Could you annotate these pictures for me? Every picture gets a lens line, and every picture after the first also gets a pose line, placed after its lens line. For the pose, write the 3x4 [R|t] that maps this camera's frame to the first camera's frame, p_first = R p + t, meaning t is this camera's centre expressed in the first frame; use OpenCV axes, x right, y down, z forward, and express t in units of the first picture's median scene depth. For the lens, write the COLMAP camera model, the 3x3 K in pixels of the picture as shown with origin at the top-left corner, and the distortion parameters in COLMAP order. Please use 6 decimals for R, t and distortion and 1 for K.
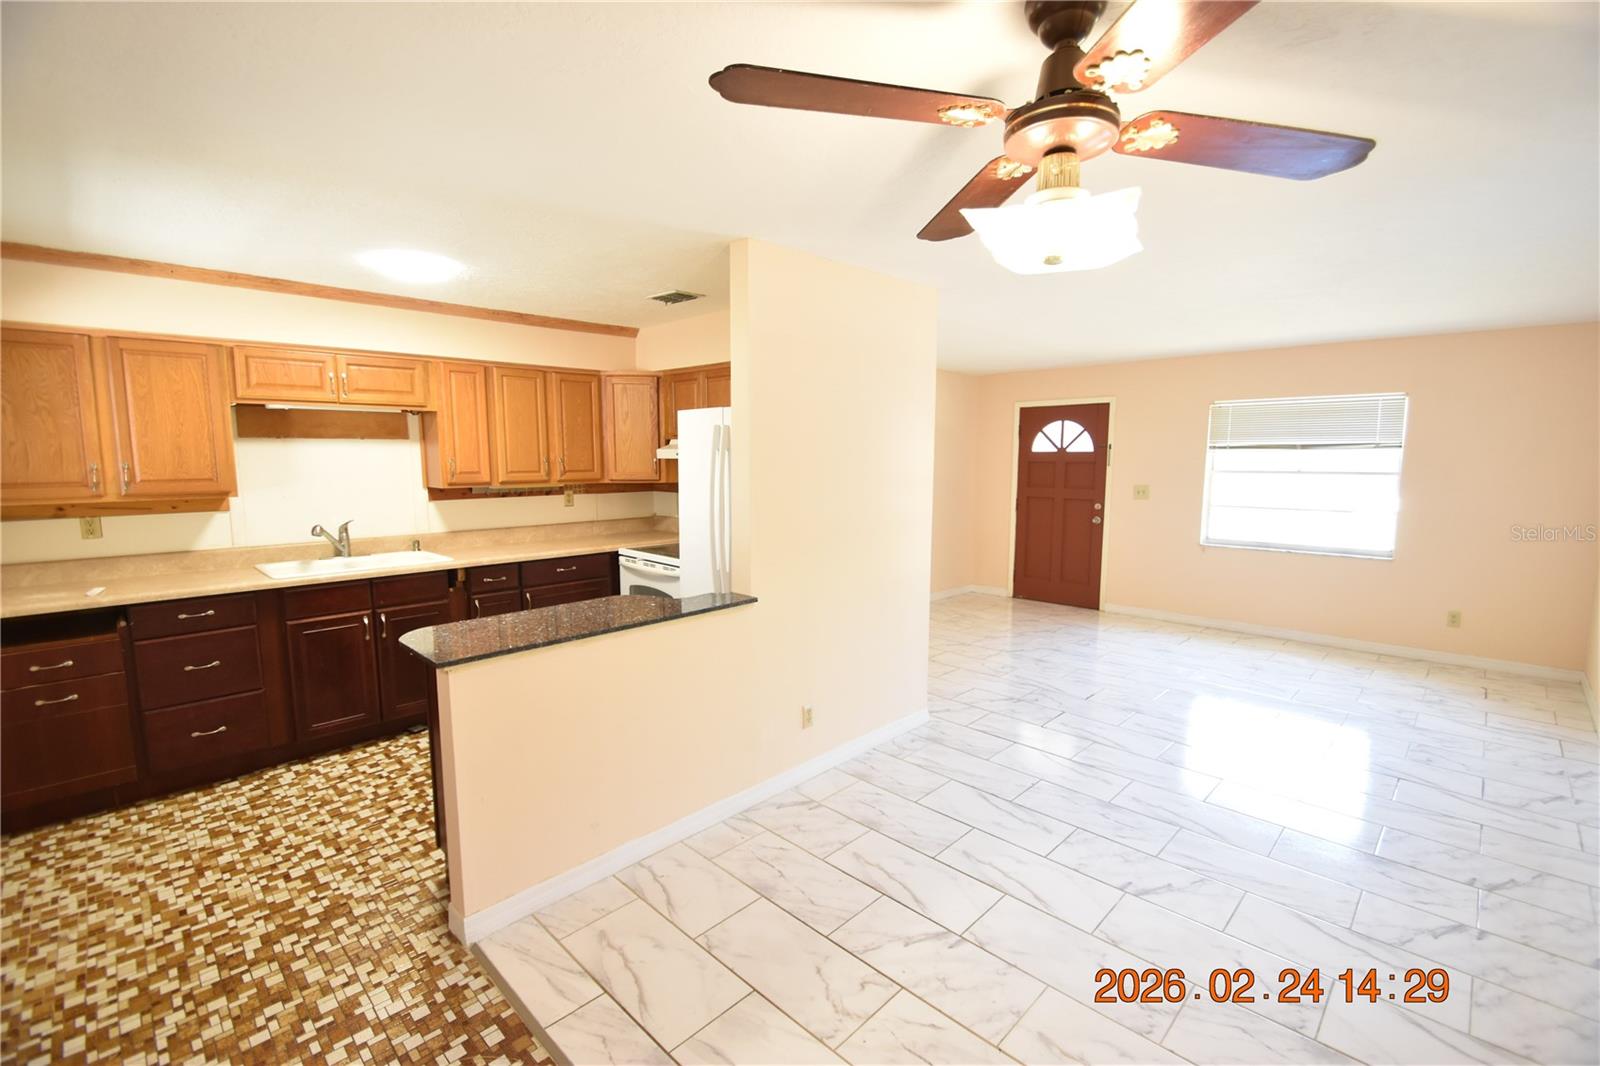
lens RADIAL K [[700.3, 0, 796.7], [0, 700.3, 538.7], [0, 0, 1]] dist [0.012058, -0.015136]
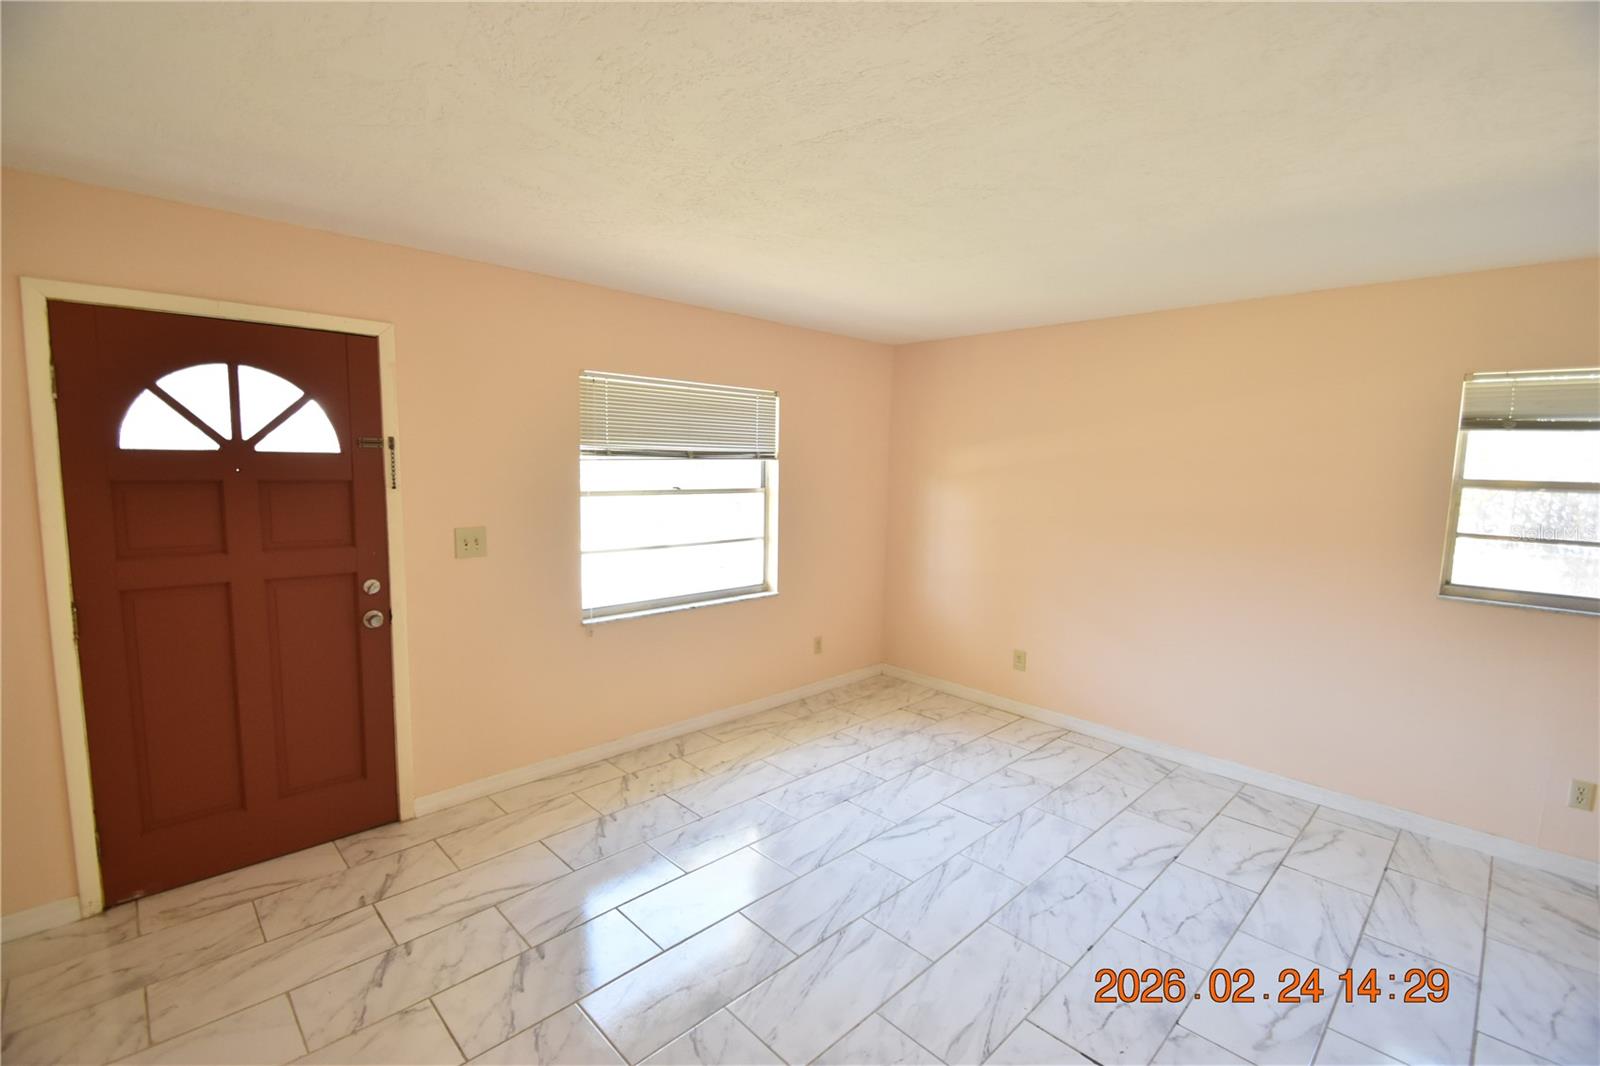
lens RADIAL K [[700.3, 0, 796.2], [0, 700.3, 533.7], [0, 0, 1]] dist [0.012058, -0.015136]
pose [[0.023892, -0.099253, 0.994775, 0.043738], [0.100002, 0.990306, 0.096405, -0.161514], [-0.994700, 0.097177, 0.033586, 1.292899]]
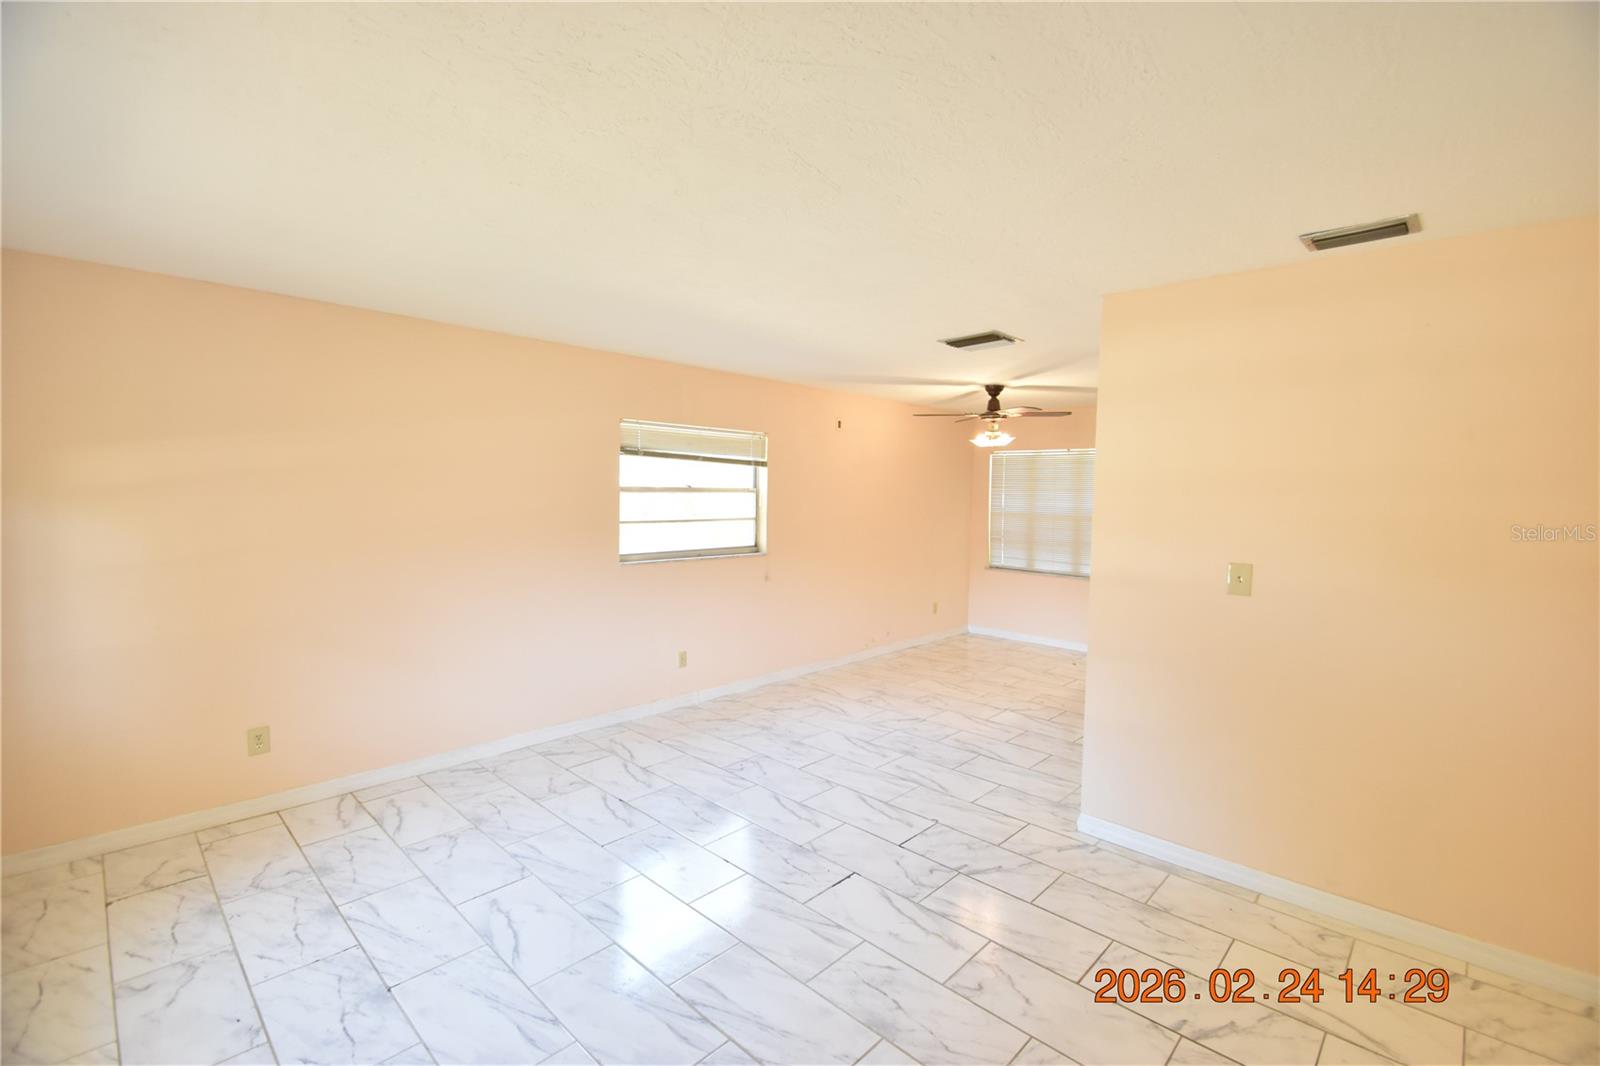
lens RADIAL K [[700.3, 0, 797.5], [0, 700.3, 545.2], [0, 0, 1]] dist [0.012058, -0.015136]
pose [[-0.999792, -0.015161, -0.013619, 0.538133], [-0.017565, 0.979928, 0.198576, -0.216894], [0.010335, 0.198774, -0.979991, 1.767434]]
